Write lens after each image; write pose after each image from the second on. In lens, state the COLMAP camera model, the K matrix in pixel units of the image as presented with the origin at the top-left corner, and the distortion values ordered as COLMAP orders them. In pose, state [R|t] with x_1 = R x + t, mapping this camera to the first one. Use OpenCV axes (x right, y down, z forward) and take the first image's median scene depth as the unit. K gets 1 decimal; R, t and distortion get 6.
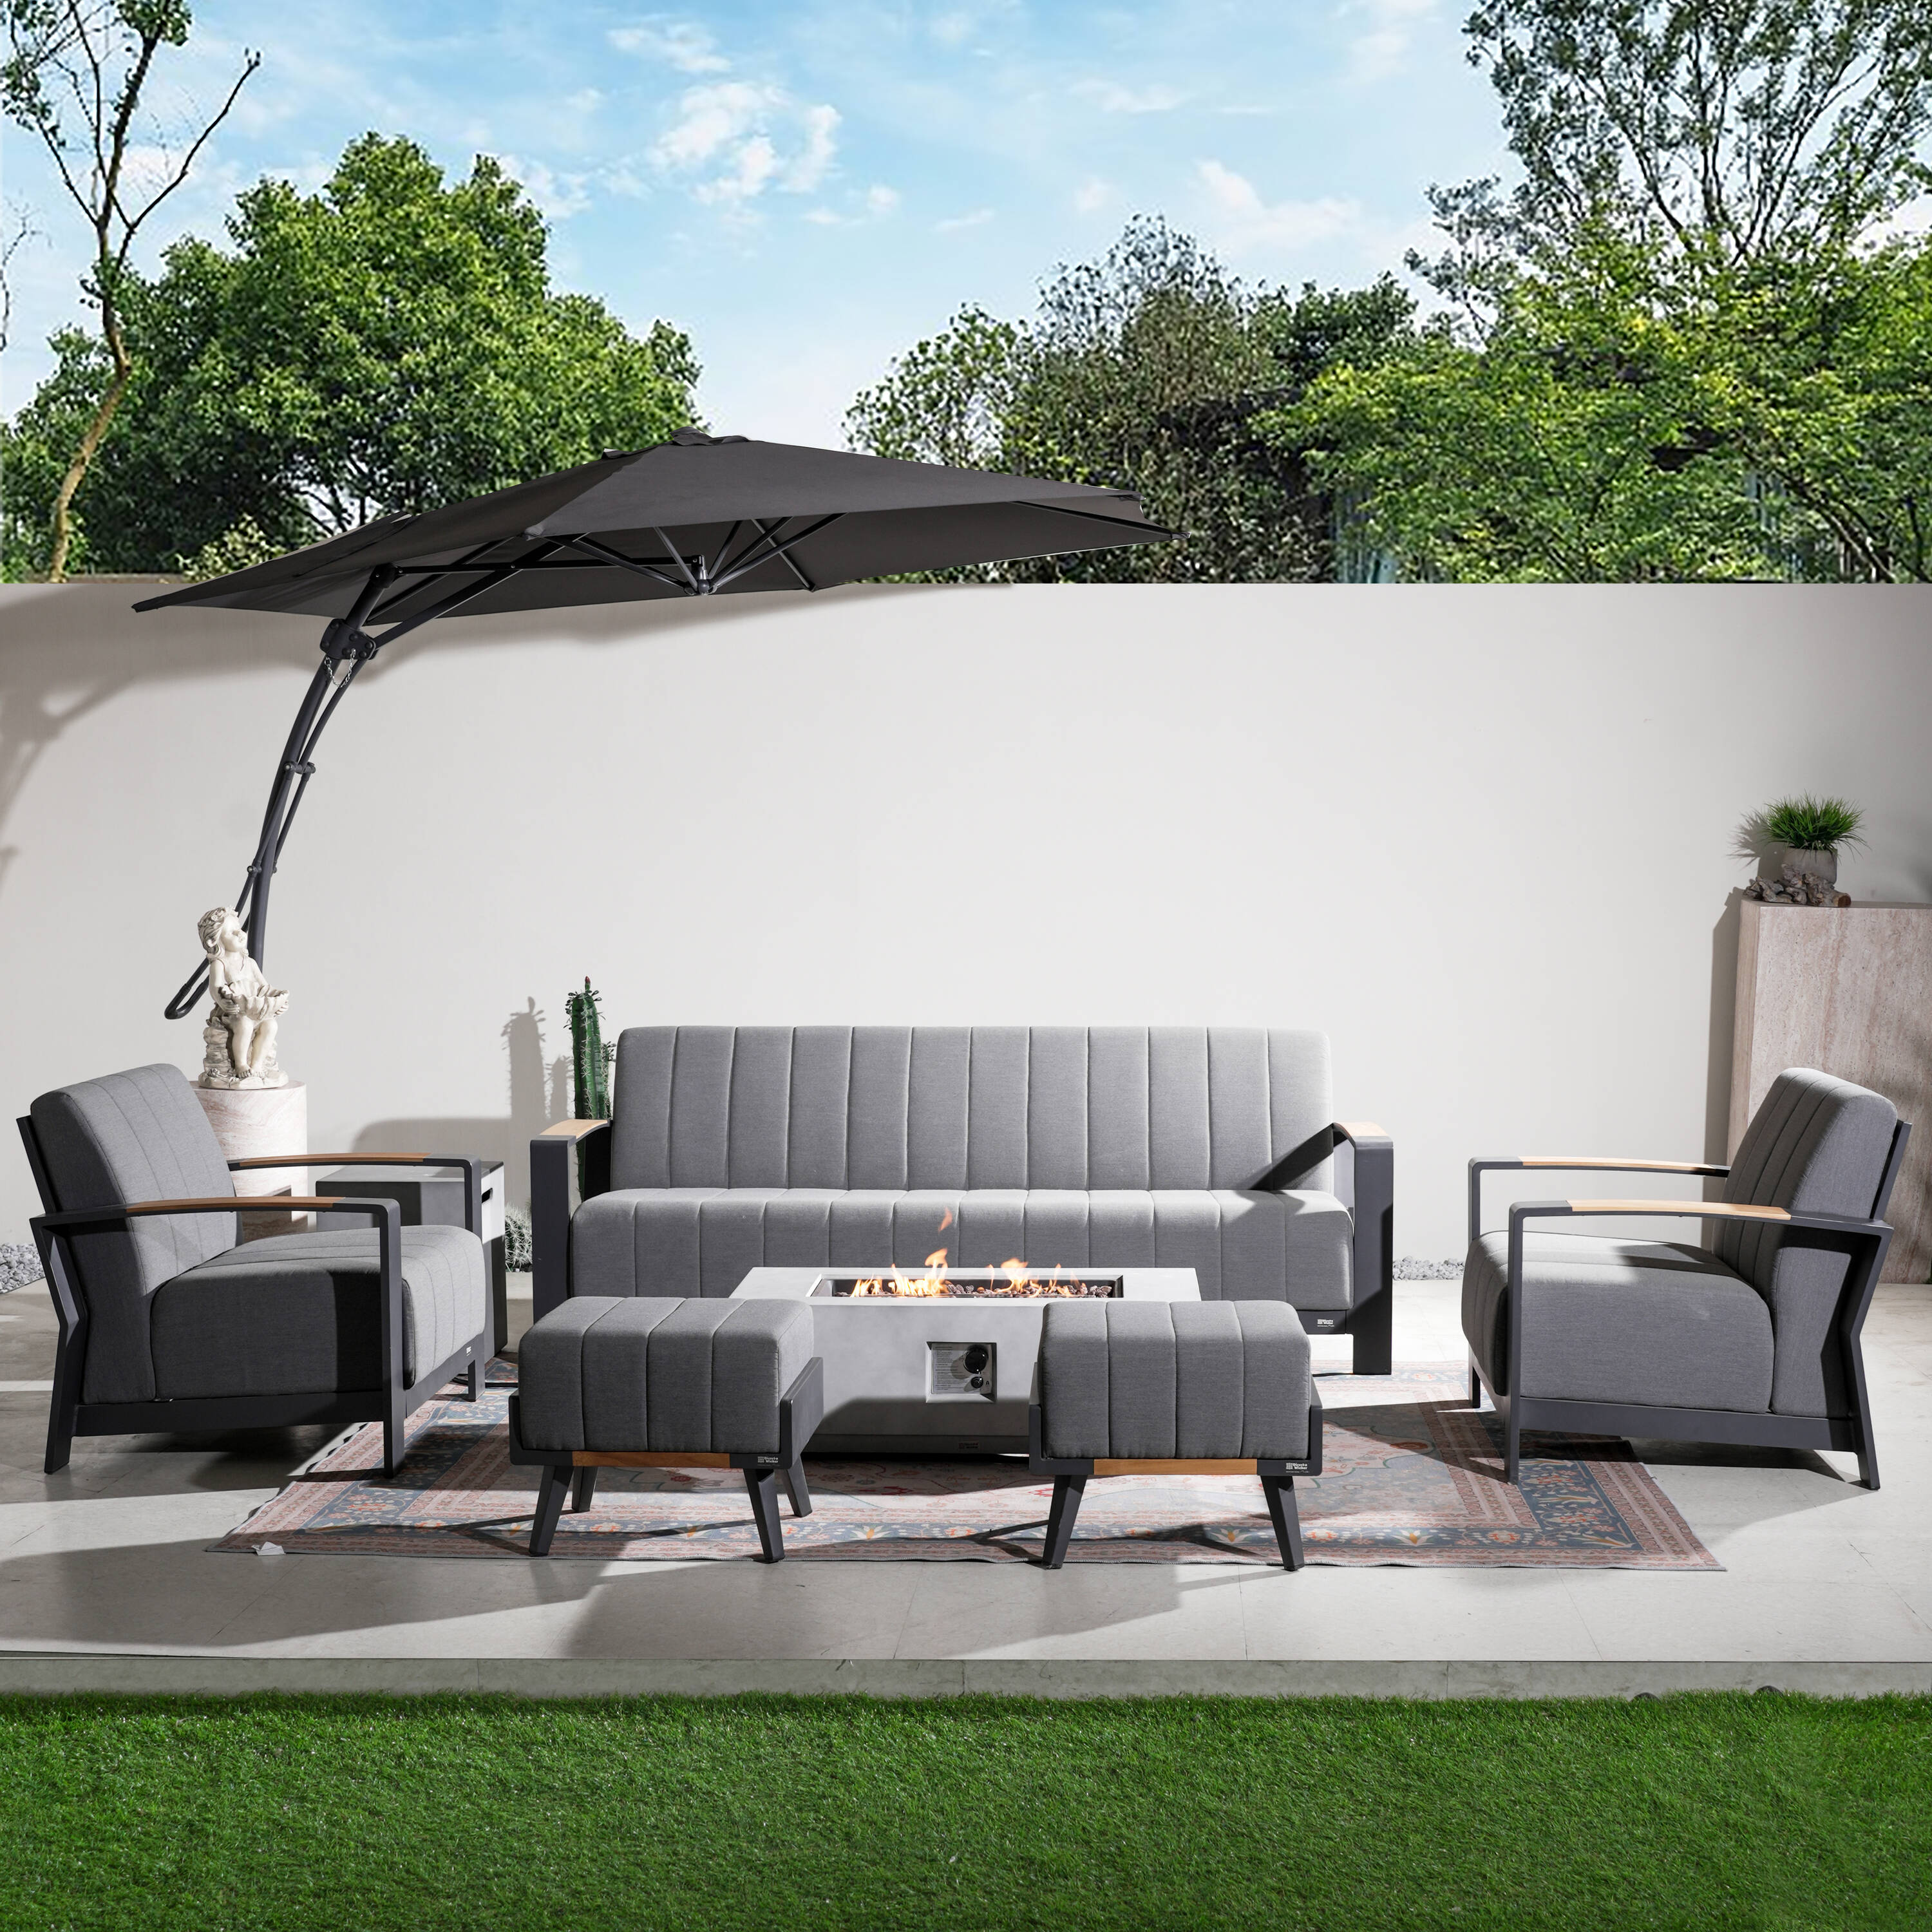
lens RADIAL K [[2686.7, 0, 995.5], [0, 2686.7, 1080.0], [0, 0, 1]] dist [-0.021387, -0.030505]
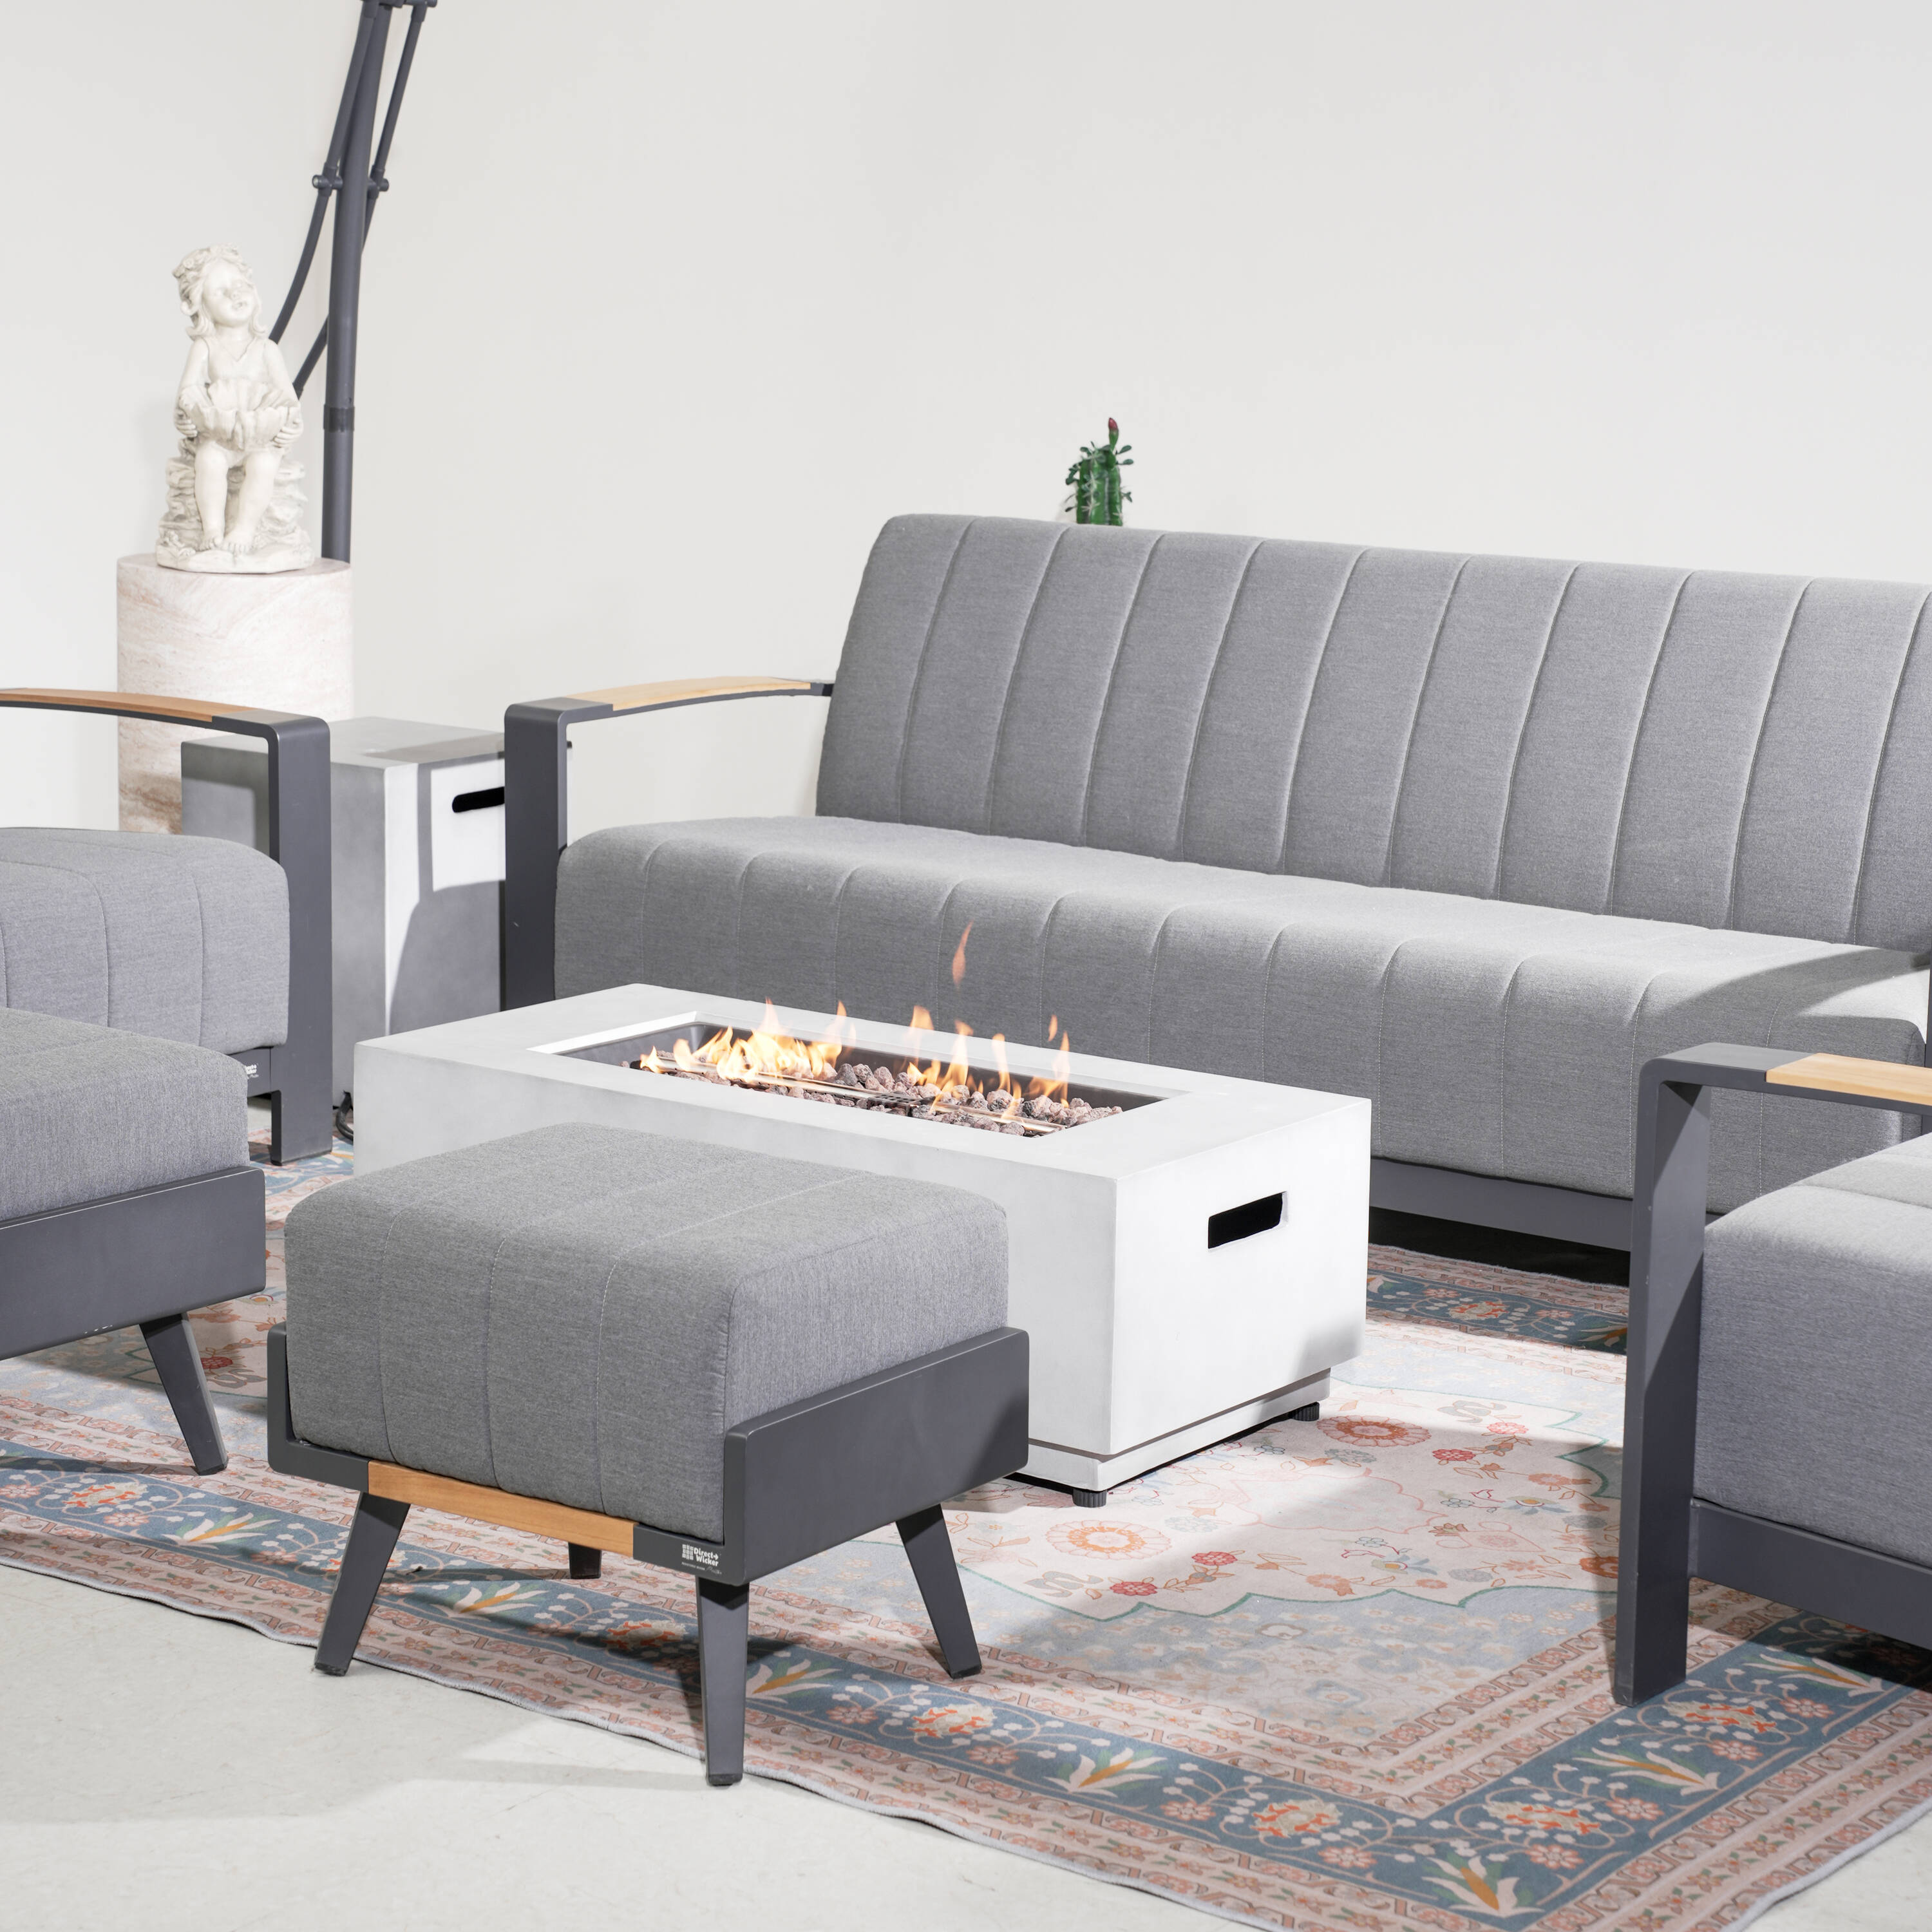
lens RADIAL K [[4430.6, 0, 966.0], [0, 4430.6, 966.0], [0, 0, 1]] dist [0.303222, 0.084515]
pose [[0.833897, 0.118277, -0.539098, 0.433677], [-0.073618, 0.991876, 0.103742, -0.027654], [0.546989, -0.046823, 0.835829, 0.327228]]
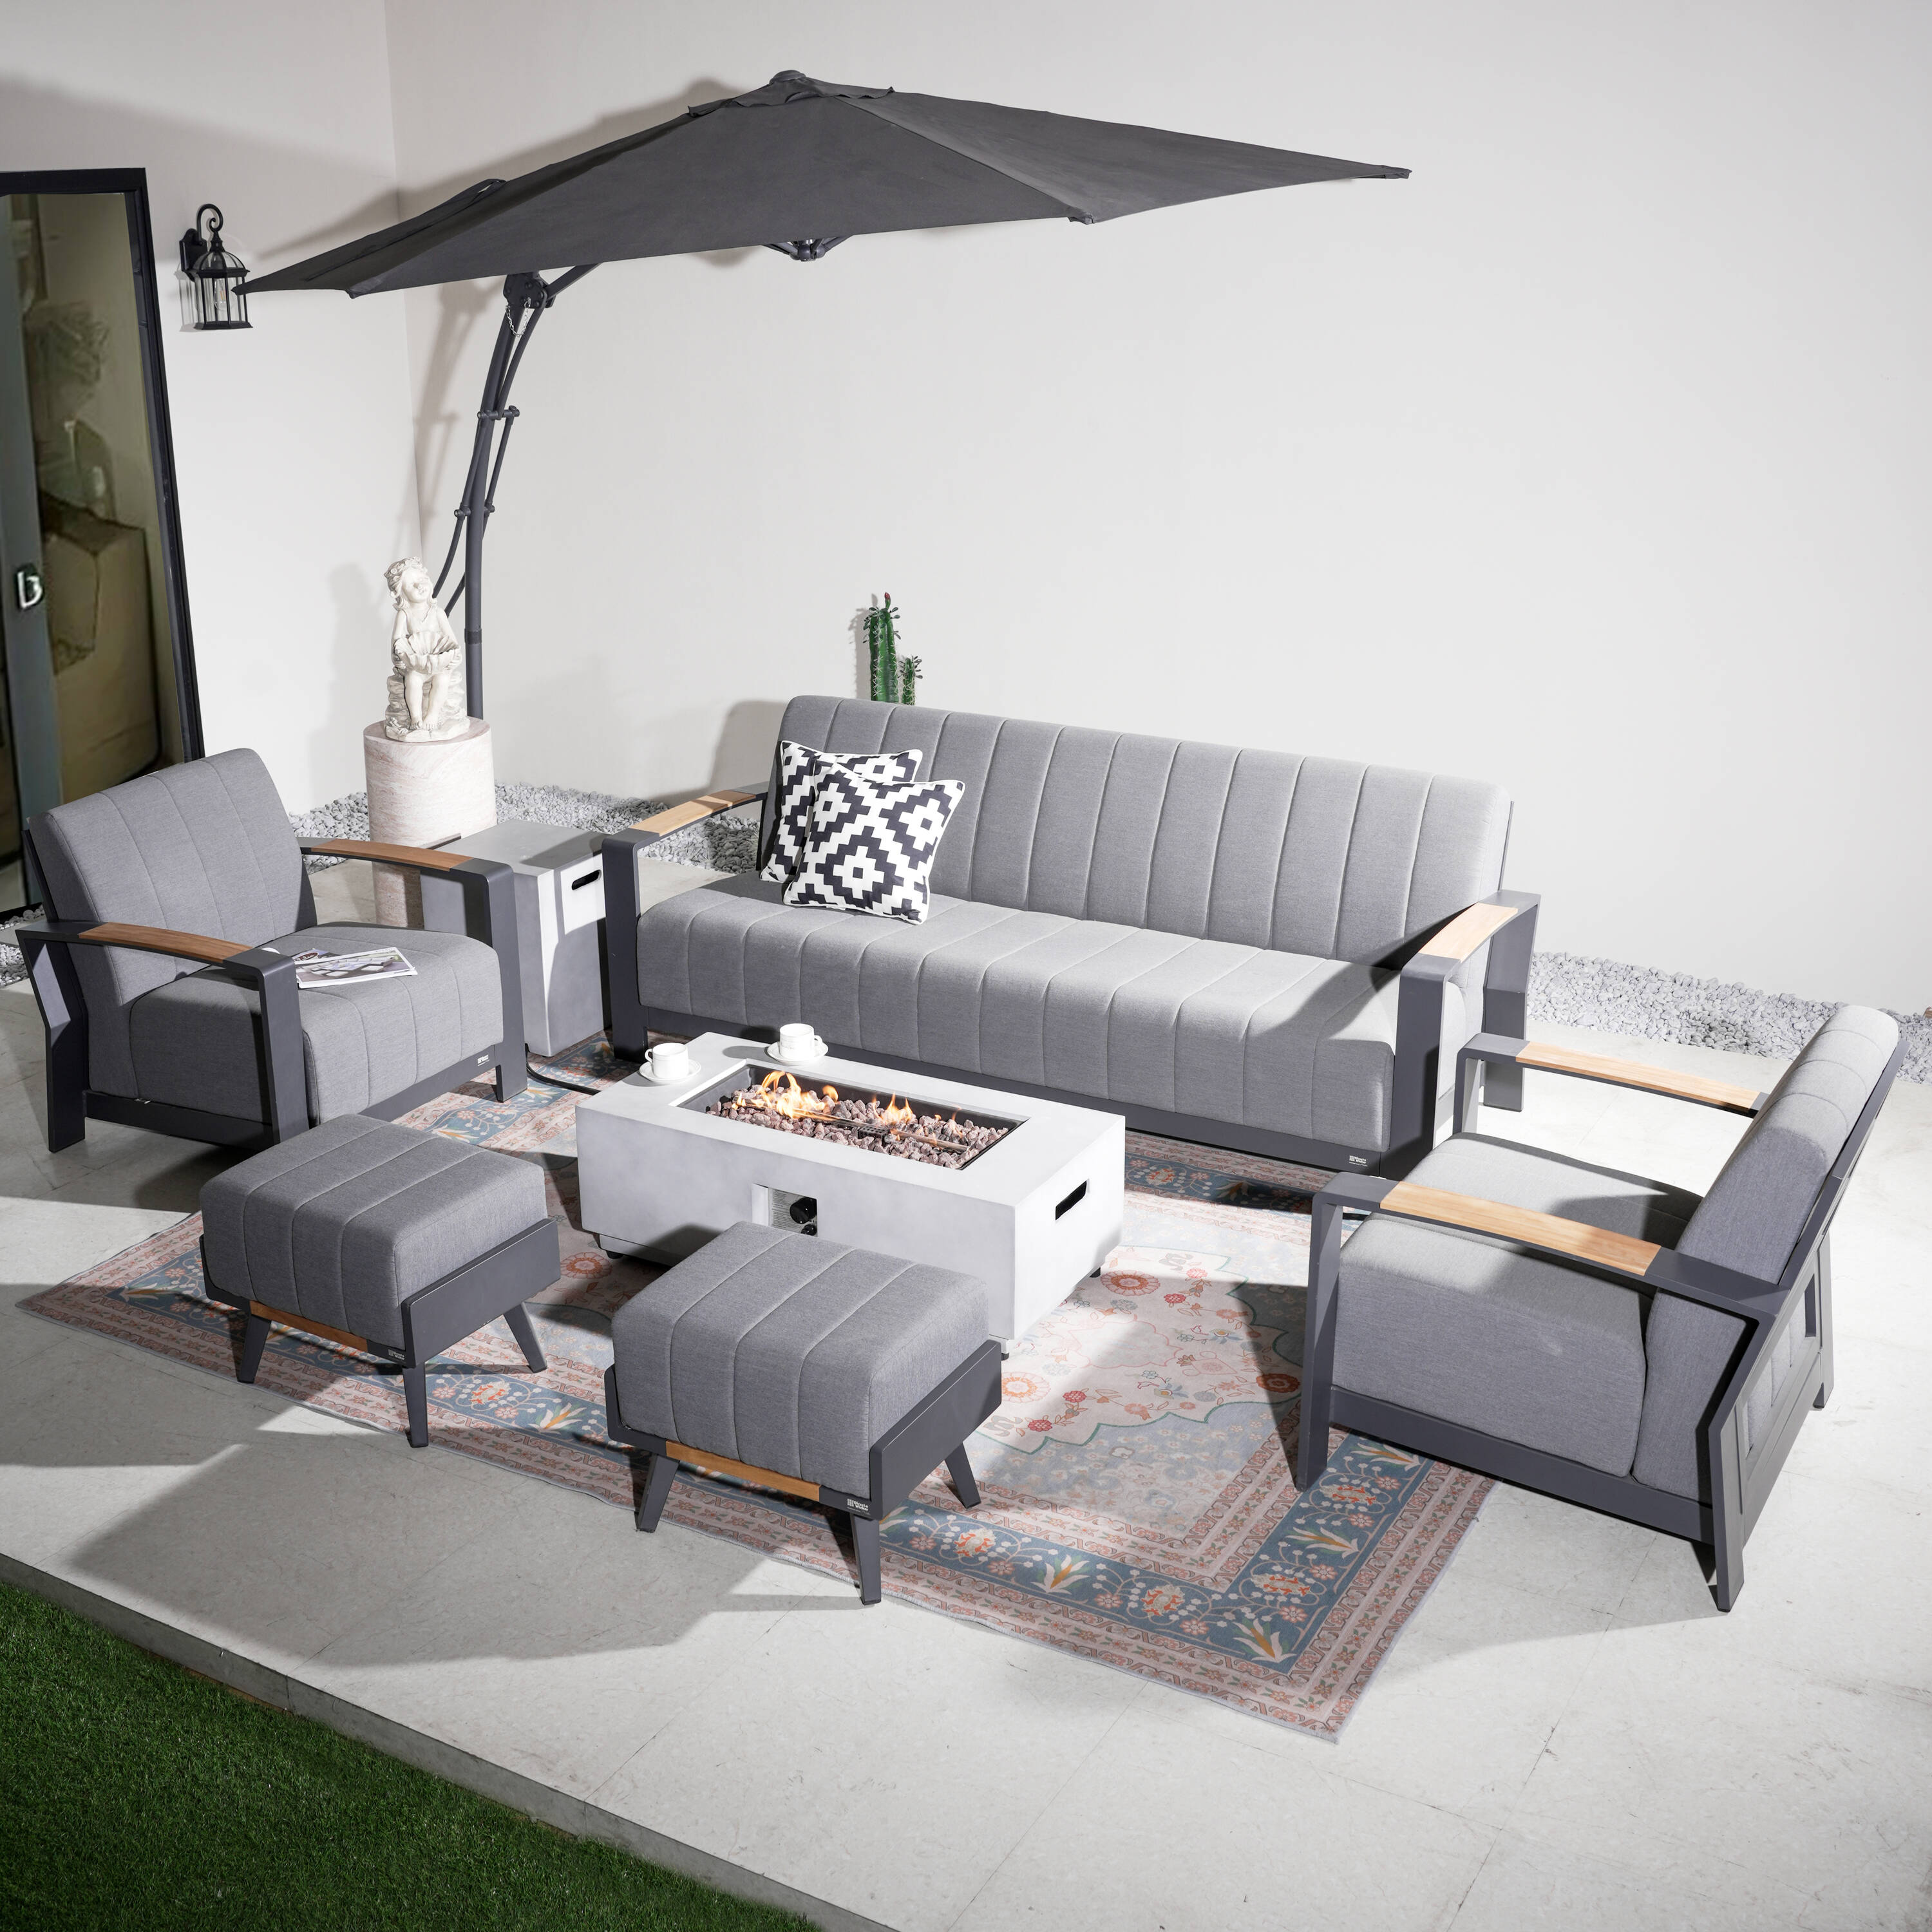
lens RADIAL K [[2390.6, 0, 966.0], [0, 2390.6, 966.0], [0, 0, 1]] dist [-0.077758, 0.020203]
pose [[0.898349, 0.148261, -0.413506, 0.350312], [-0.042836, 0.966403, 0.253438, -0.177323], [0.437189, -0.209963, 0.874518, 0.306017]]
